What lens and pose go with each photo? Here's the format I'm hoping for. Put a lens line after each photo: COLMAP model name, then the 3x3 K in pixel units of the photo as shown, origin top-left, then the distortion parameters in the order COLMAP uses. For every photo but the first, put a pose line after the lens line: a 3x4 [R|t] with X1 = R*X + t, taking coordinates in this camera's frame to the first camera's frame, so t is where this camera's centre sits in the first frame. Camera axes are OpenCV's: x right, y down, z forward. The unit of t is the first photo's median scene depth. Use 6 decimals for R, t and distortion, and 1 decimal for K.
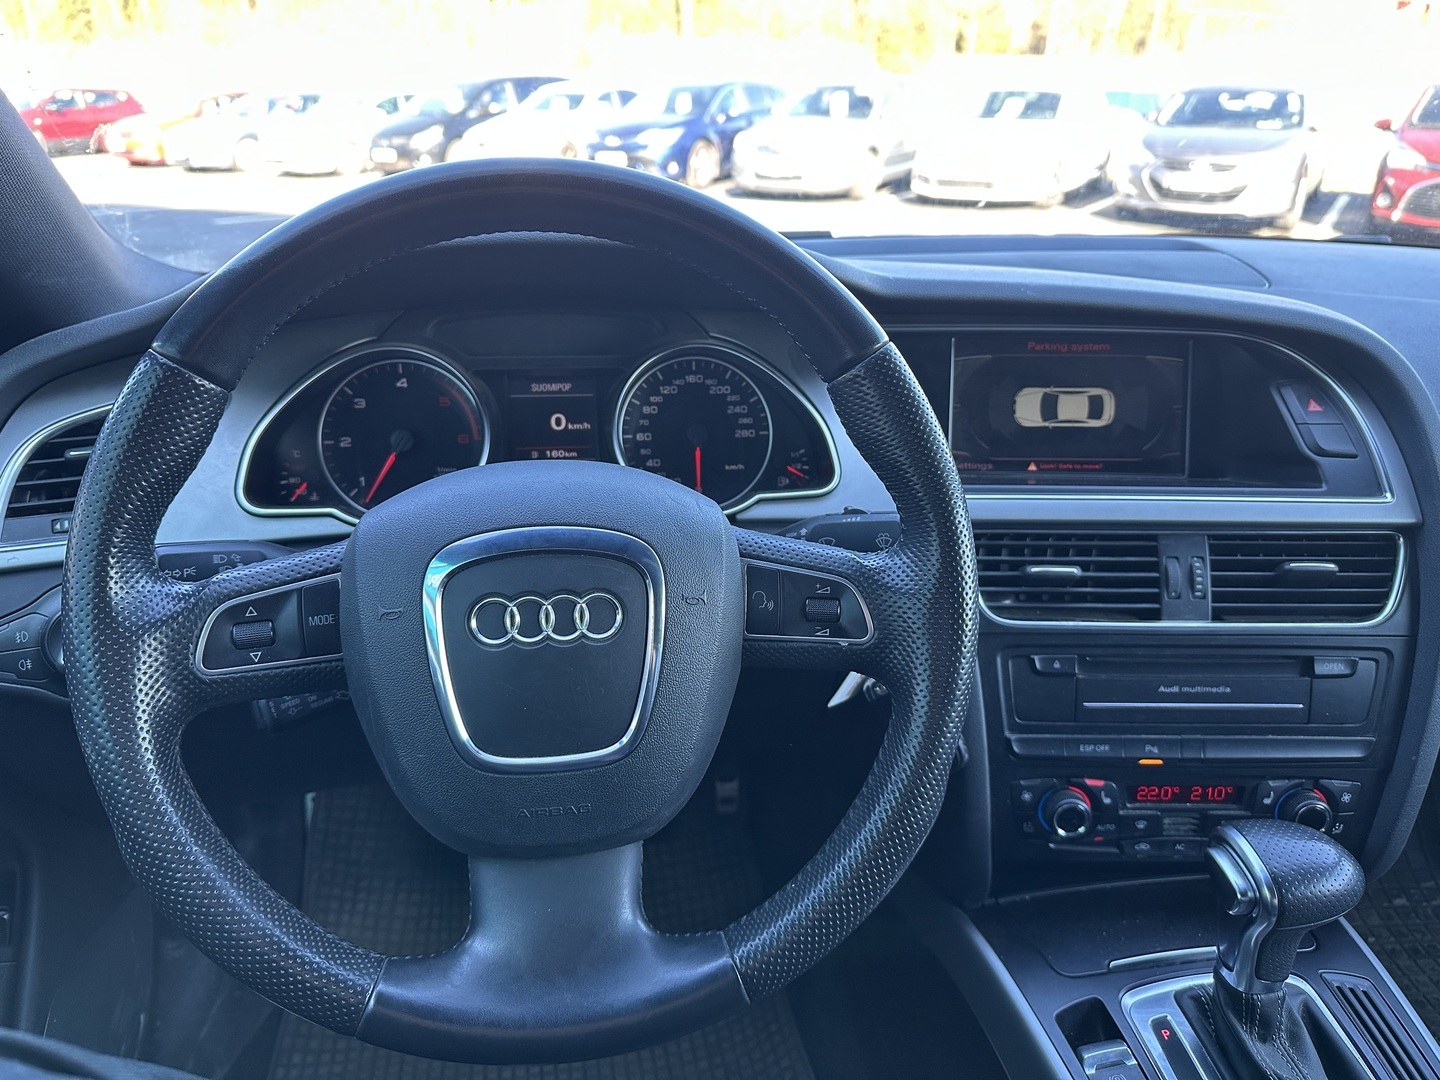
lens RADIAL K [[1041.7, 0, 720.0], [0, 1041.7, 540.0], [0, 0, 1]] dist [-0.007462, -0.007276]
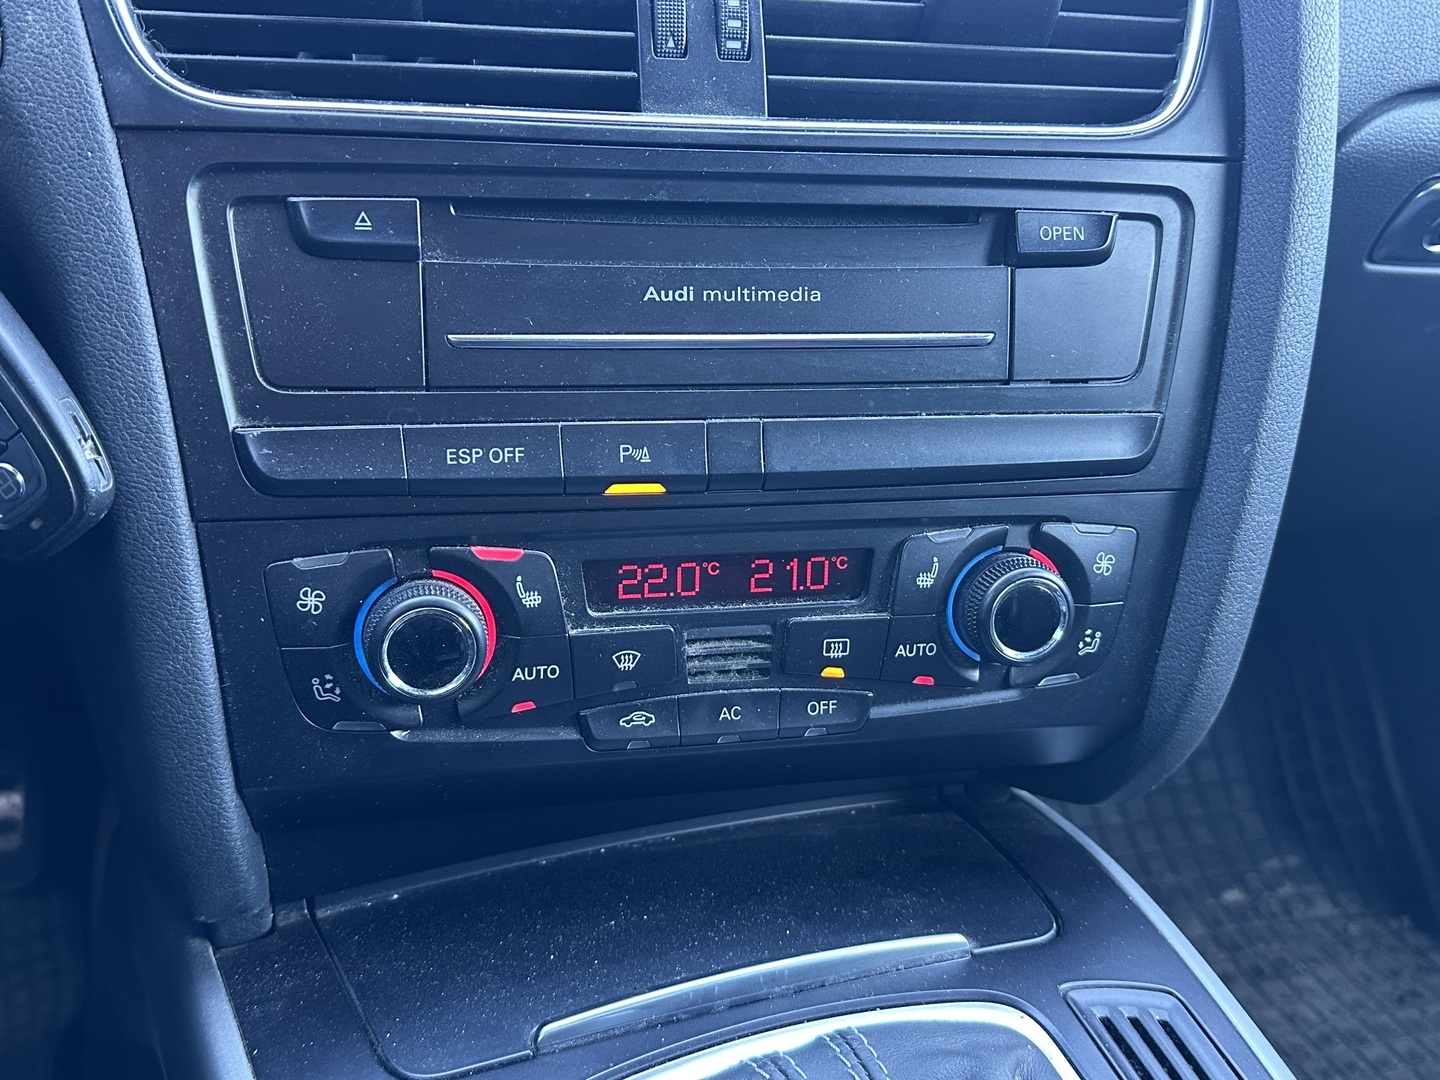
lens RADIAL K [[1387.5, 0, 720.0], [0, 1387.5, 540.0], [0, 0, 1]] dist [0.161708, -0.448008]
pose [[0.969748, -0.040041, 0.240801, 0.318119], [0.040360, 0.999179, 0.003608, 0.230429], [-0.240748, 0.006220, 0.970568, 0.489244]]
